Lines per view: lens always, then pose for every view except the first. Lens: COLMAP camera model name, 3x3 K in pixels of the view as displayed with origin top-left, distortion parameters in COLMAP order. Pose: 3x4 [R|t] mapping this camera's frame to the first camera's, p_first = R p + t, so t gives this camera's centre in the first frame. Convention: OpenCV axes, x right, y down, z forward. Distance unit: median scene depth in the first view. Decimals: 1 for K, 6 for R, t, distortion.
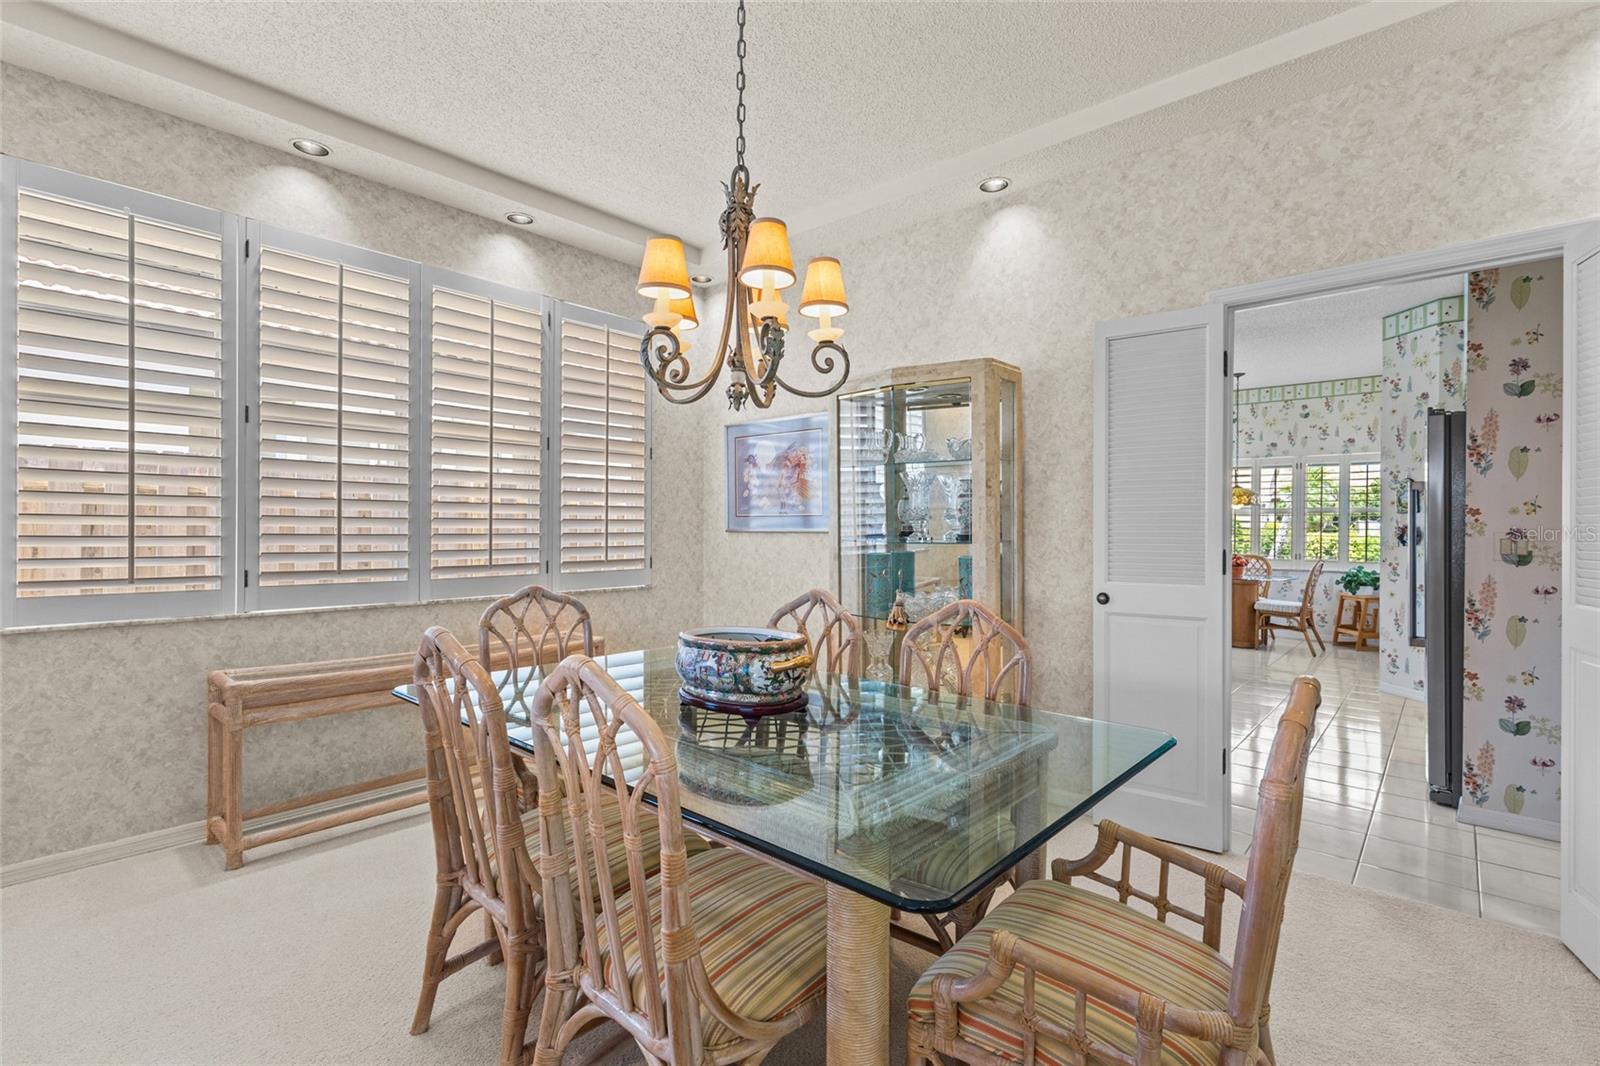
lens RADIAL K [[737.5, 0, 775.2], [0, 737.5, 528.0], [0, 0, 1]] dist [0.001881, 0.001320]
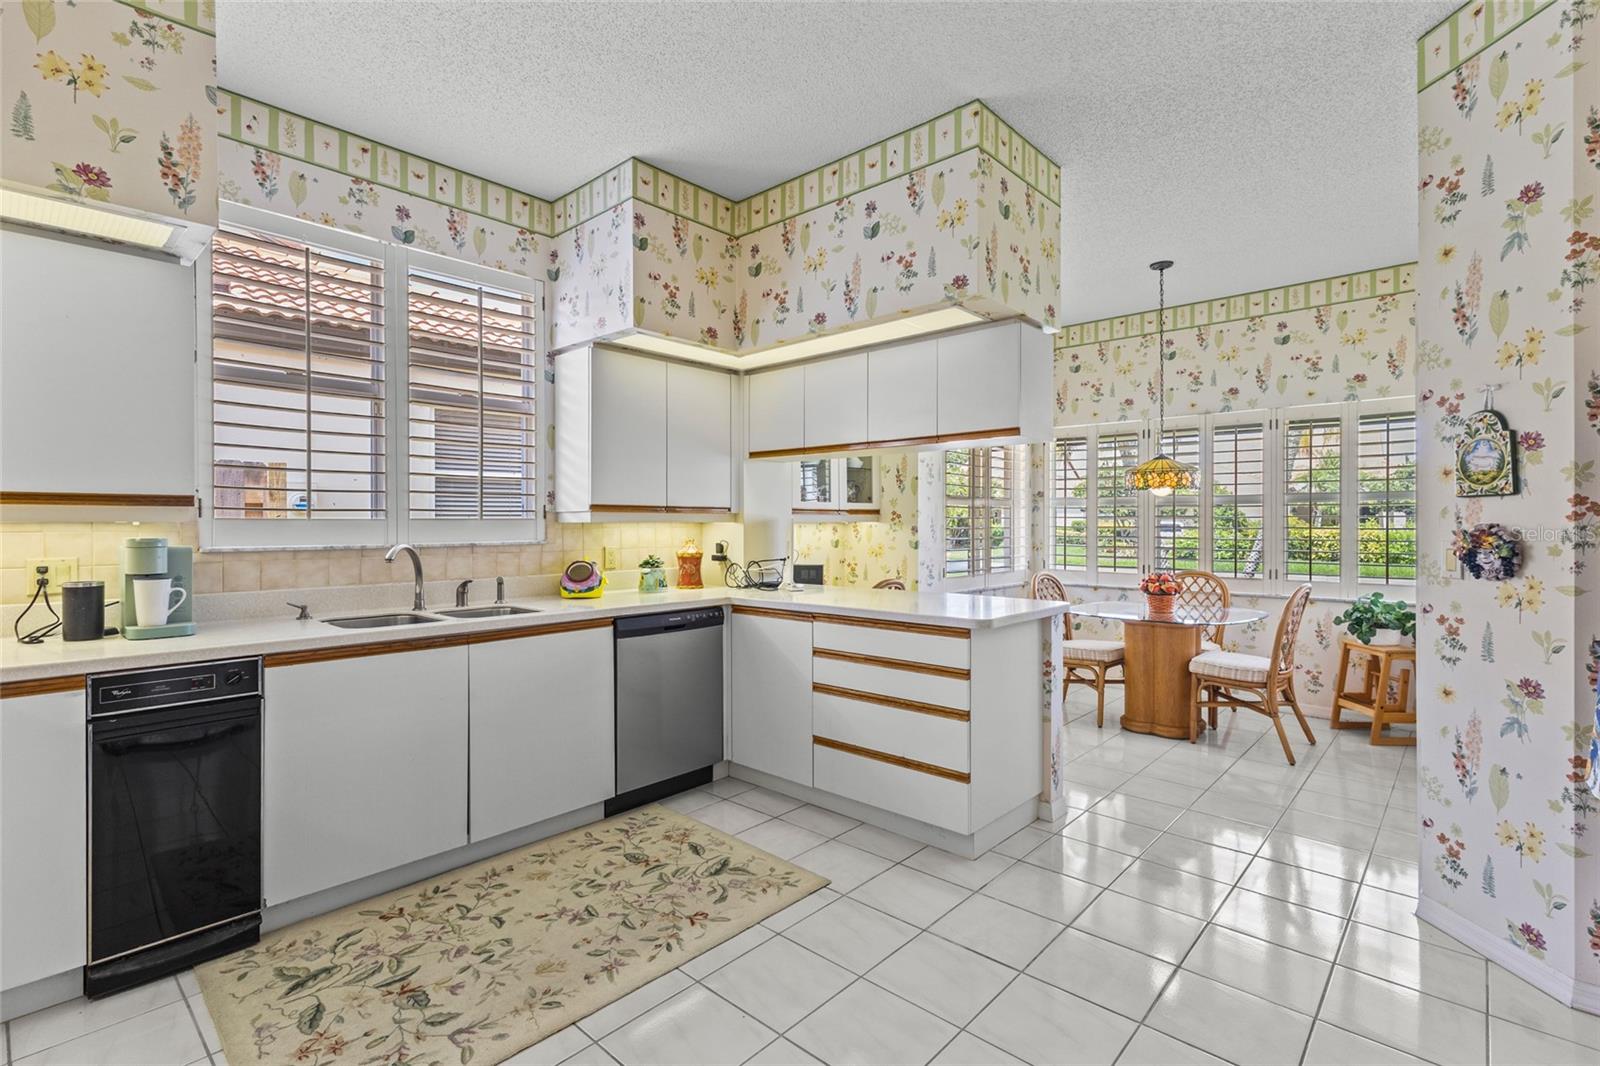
lens RADIAL K [[737.5, 0, 782.5], [0, 737.5, 524.3], [0, 0, 1]] dist [0.001881, 0.001320]
pose [[0.999846, -0.009461, -0.014781, 0.333616], [0.009450, 0.999955, -0.000836, -0.005727], [0.014788, 0.000696, 0.999890, 0.412540]]
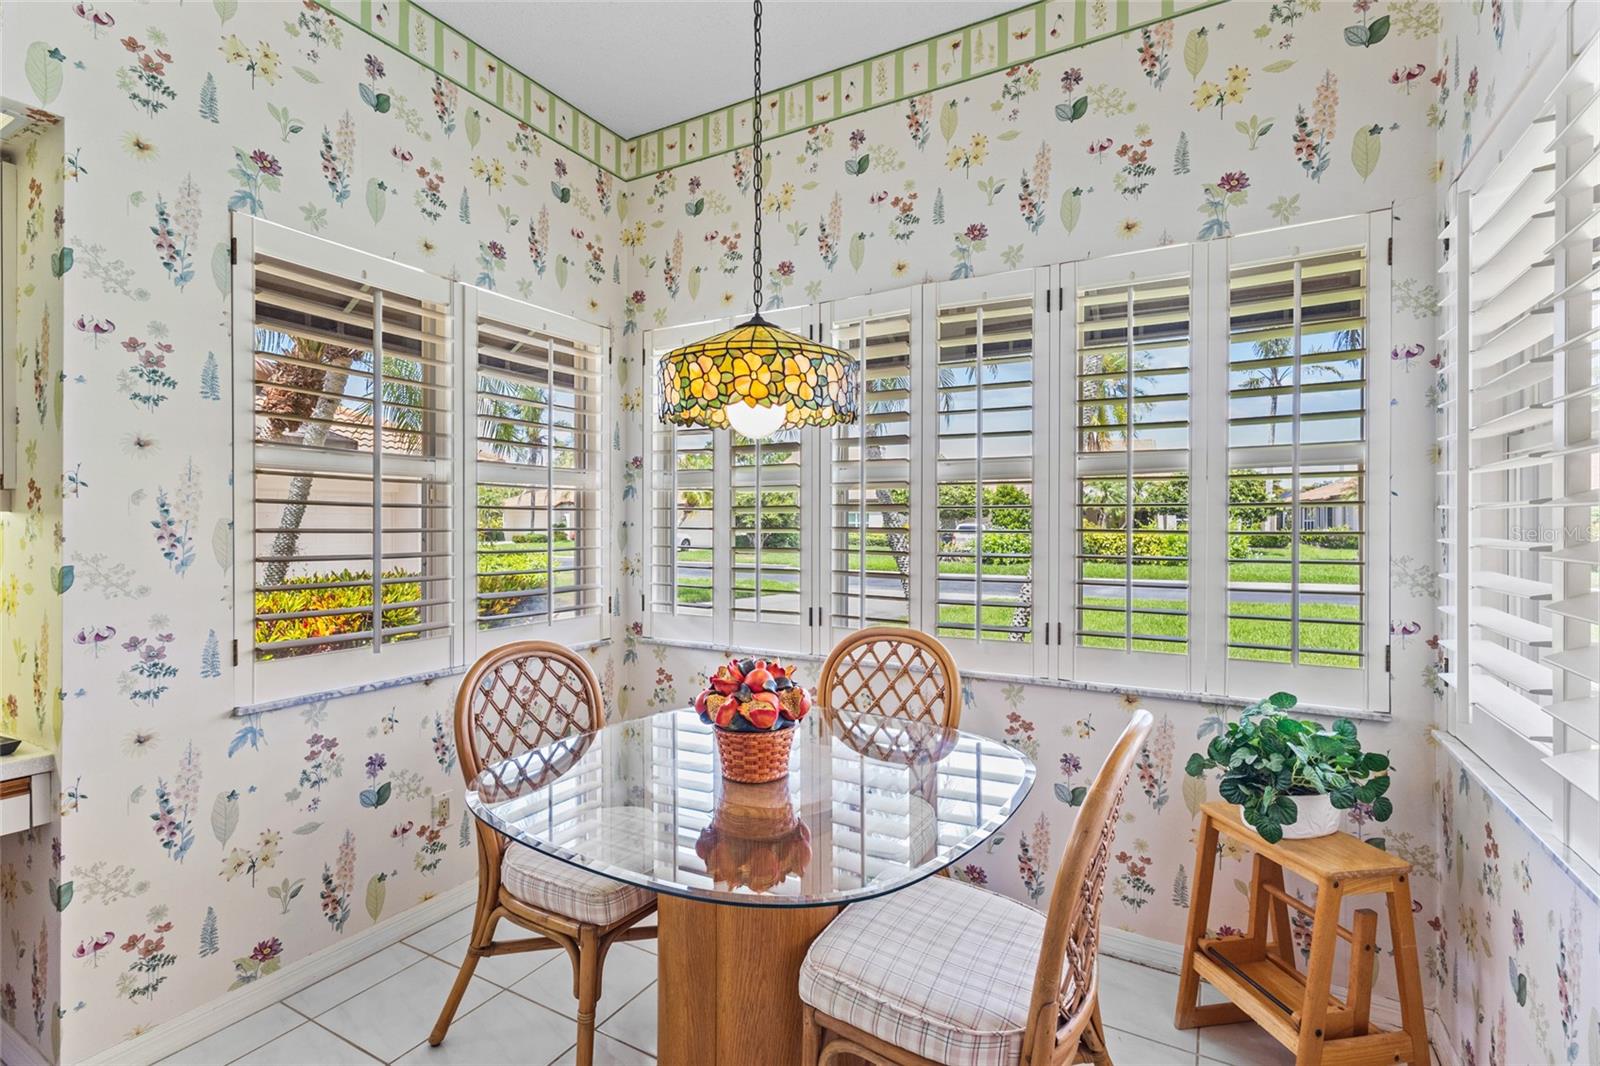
lens RADIAL K [[737.5, 0, 767.5], [0, 737.5, 524.1], [0, 0, 1]] dist [0.001881, 0.001320]
pose [[0.980299, 0.004073, 0.197477, 0.586230], [-0.001182, 0.999890, -0.014755, 0.002377], [-0.197515, 0.014231, 0.980197, 0.802366]]
